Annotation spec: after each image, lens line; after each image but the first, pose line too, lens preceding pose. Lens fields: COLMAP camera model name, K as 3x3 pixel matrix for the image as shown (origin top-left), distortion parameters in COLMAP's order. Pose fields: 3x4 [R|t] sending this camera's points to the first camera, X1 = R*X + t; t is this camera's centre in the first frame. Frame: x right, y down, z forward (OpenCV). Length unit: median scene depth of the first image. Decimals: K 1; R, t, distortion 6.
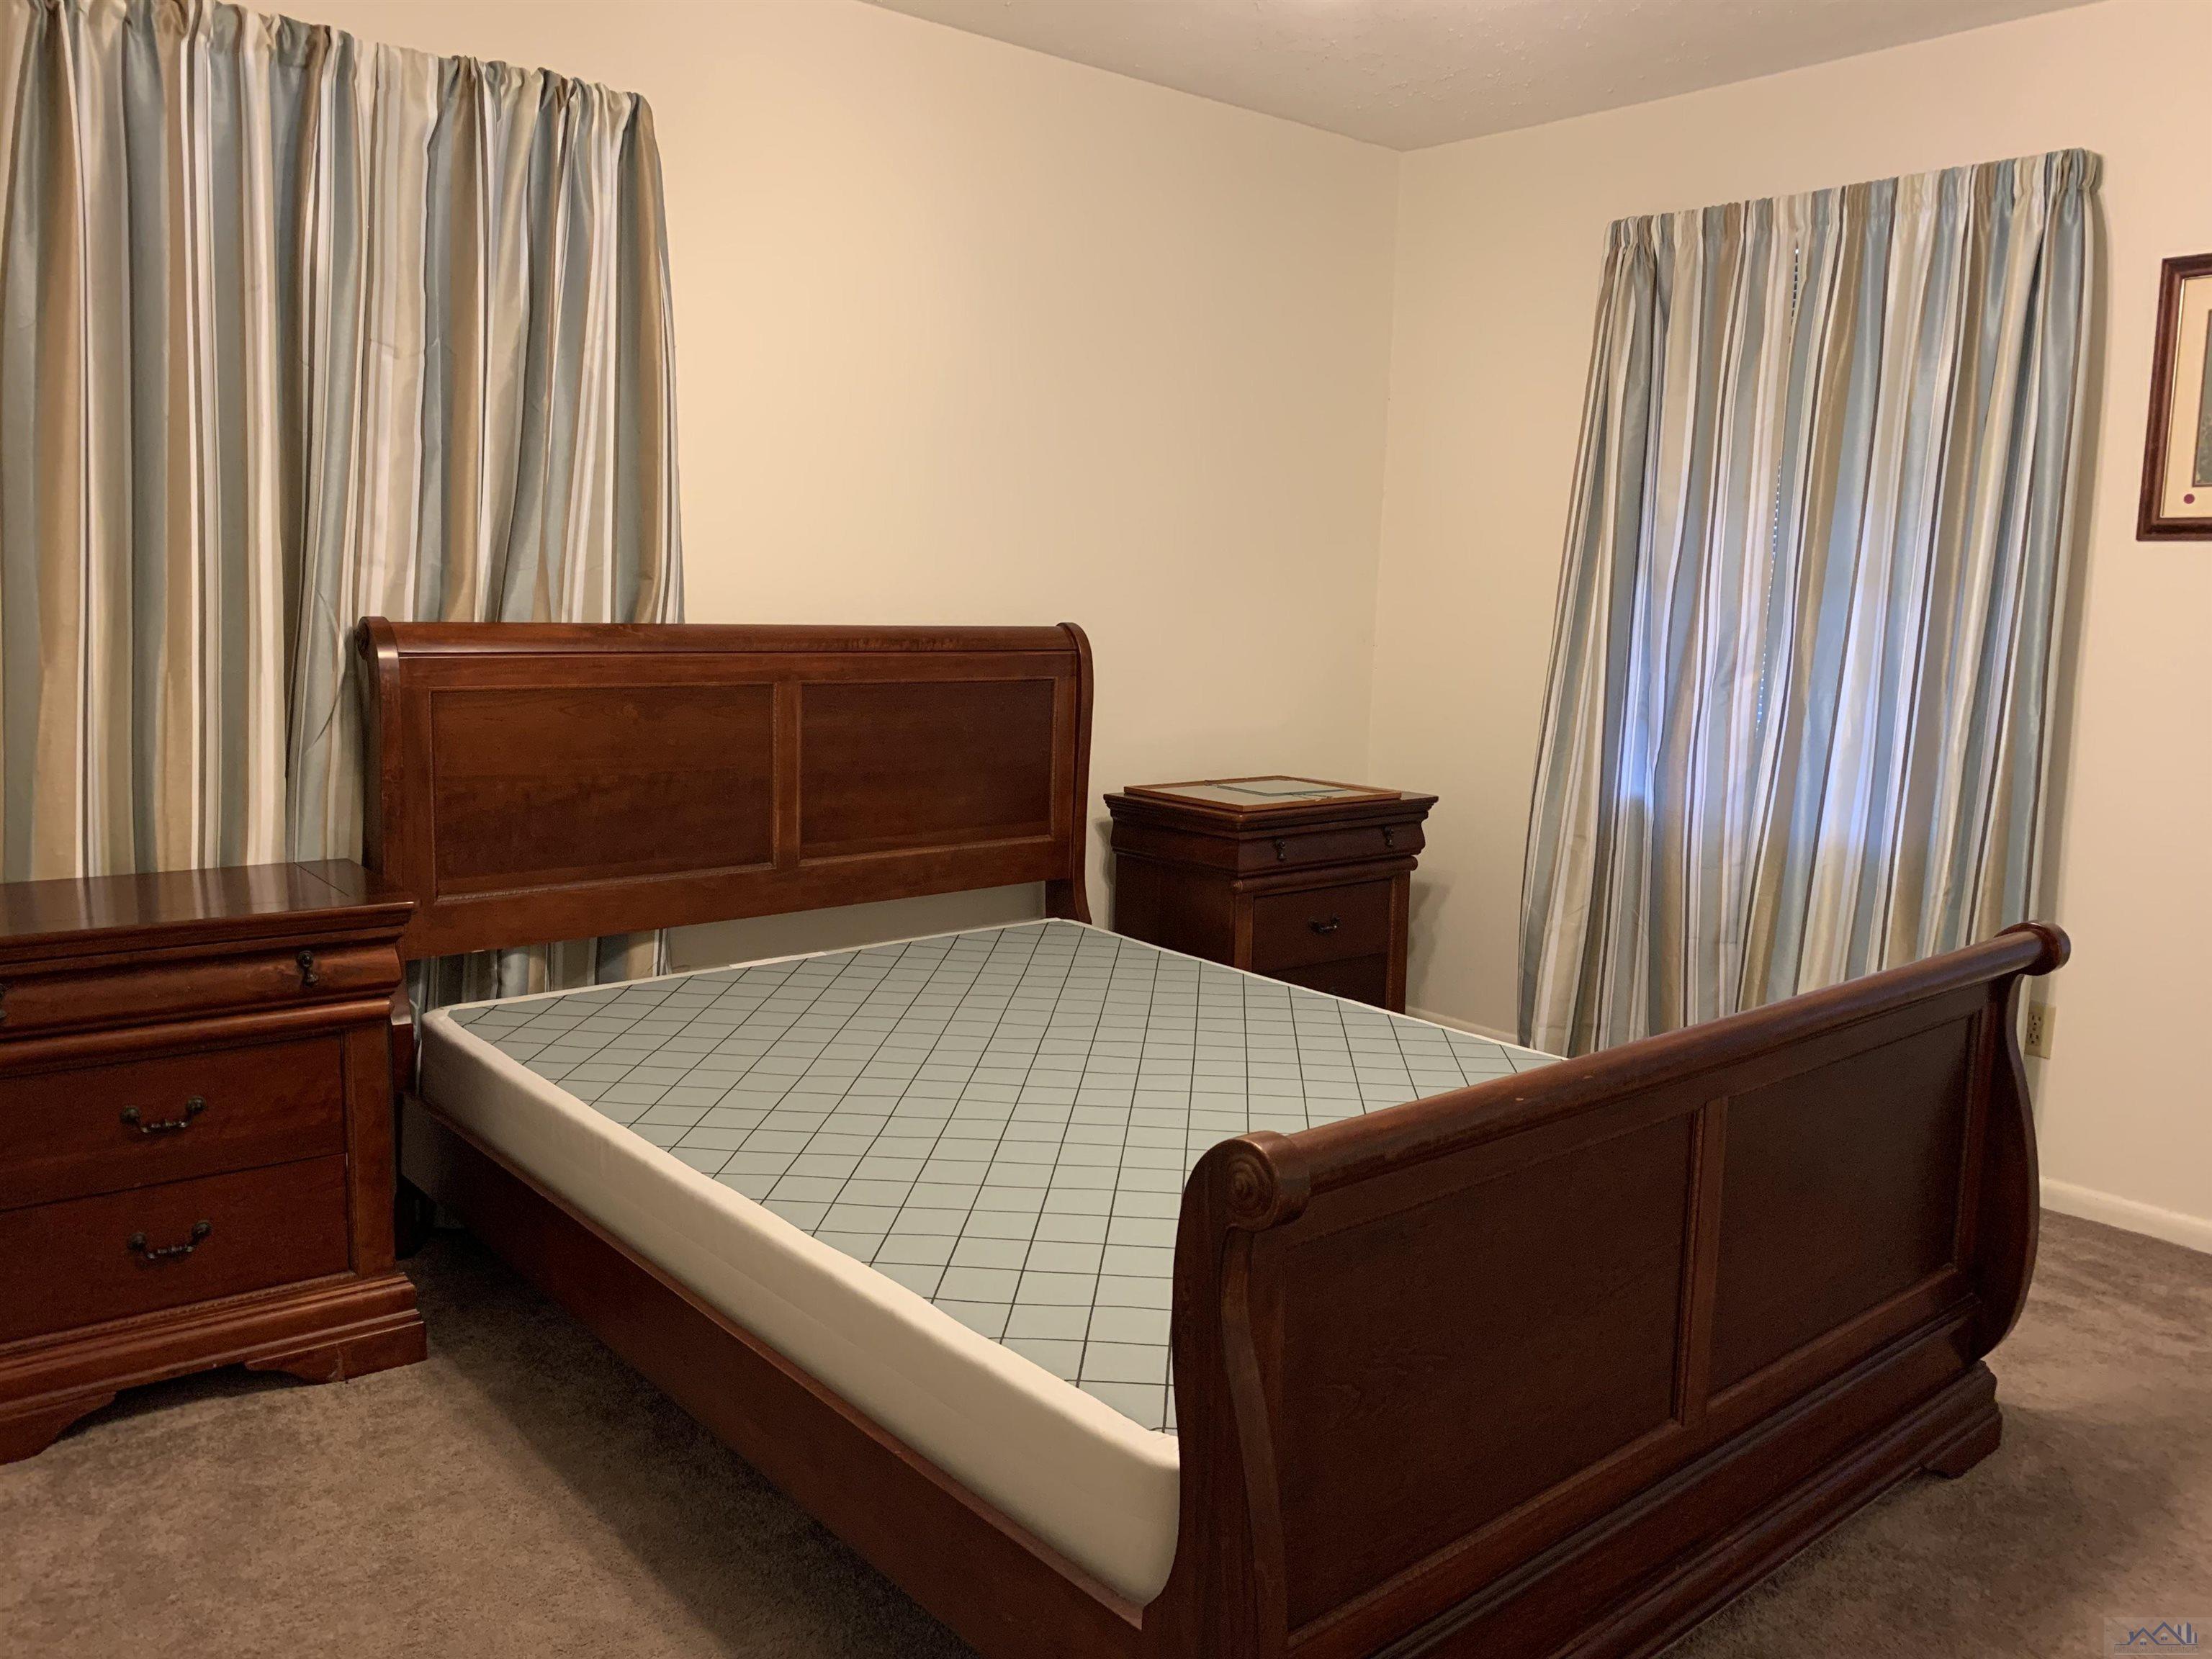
lens RADIAL K [[1715.3, 0, 1106.0], [0, 1715.3, 829.5], [0, 0, 1]] dist [0.007559, 0.008468]
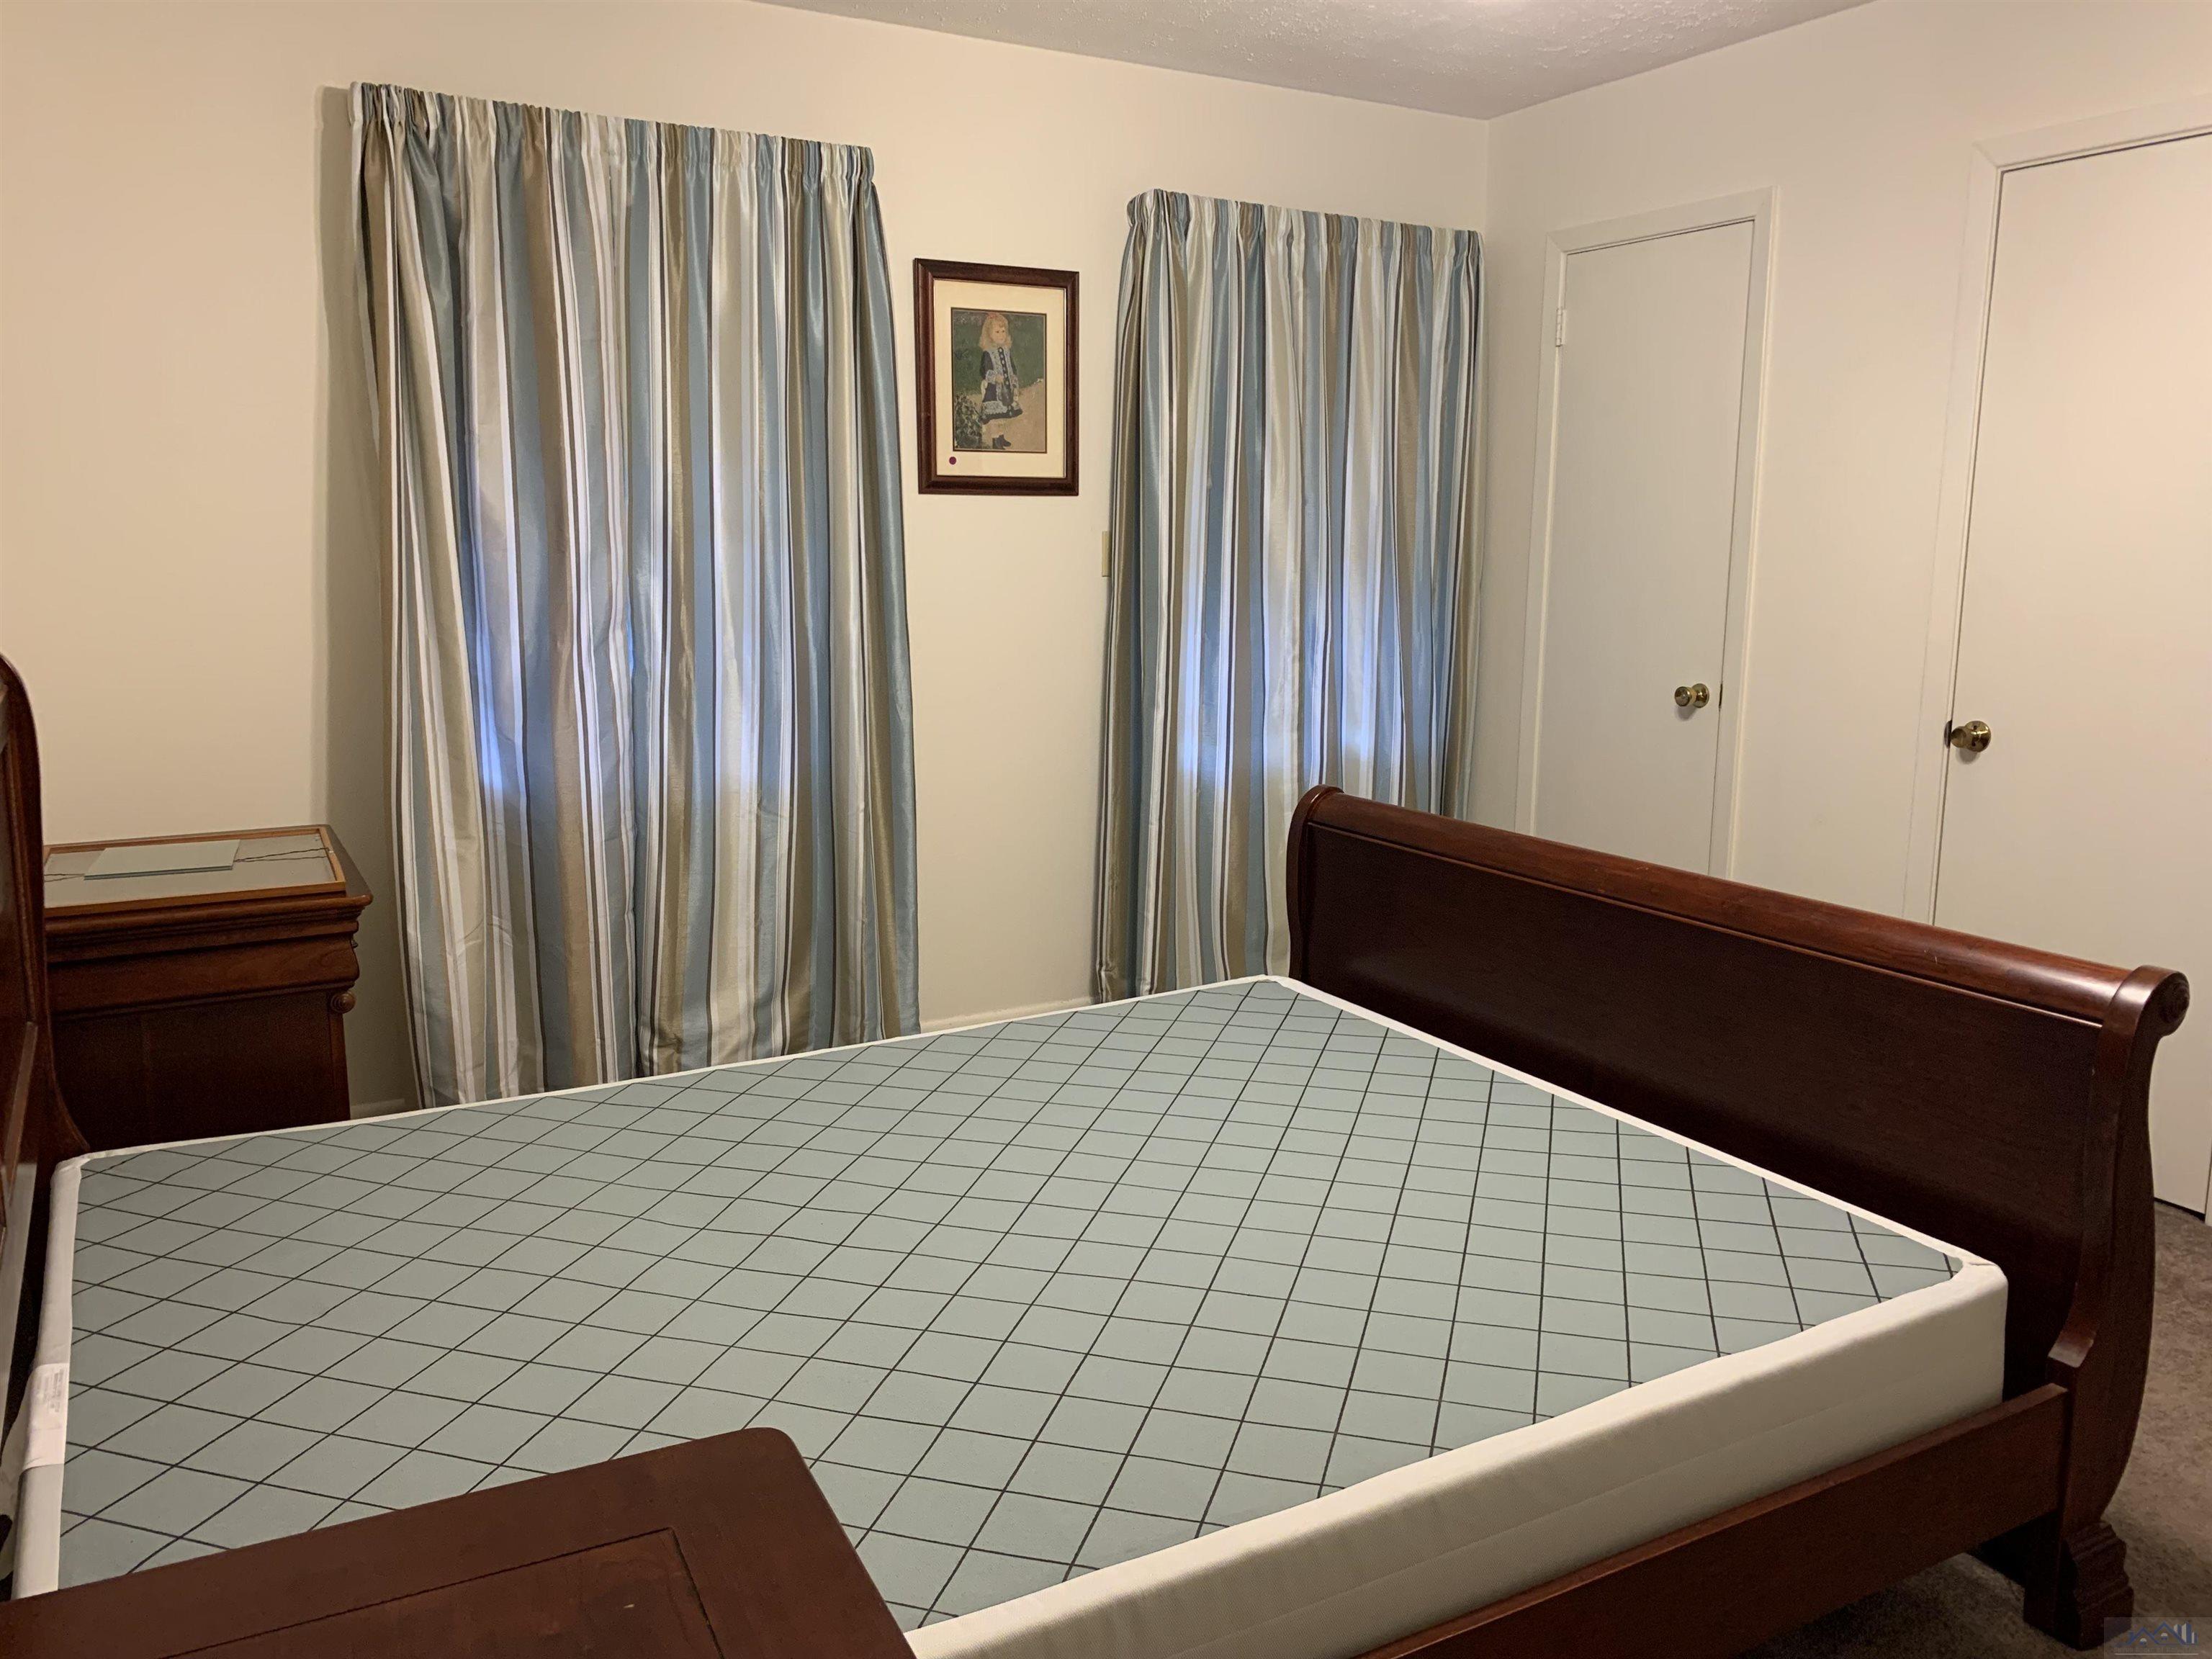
lens RADIAL K [[1734.7, 0, 1106.0], [0, 1734.7, 829.5], [0, 0, 1]] dist [0.062610, -0.087102]
pose [[0.198513, -0.193574, 0.960792, -0.527006], [0.139928, 0.975857, 0.167698, -0.108651], [-0.970058, 0.101152, 0.220807, 0.550388]]
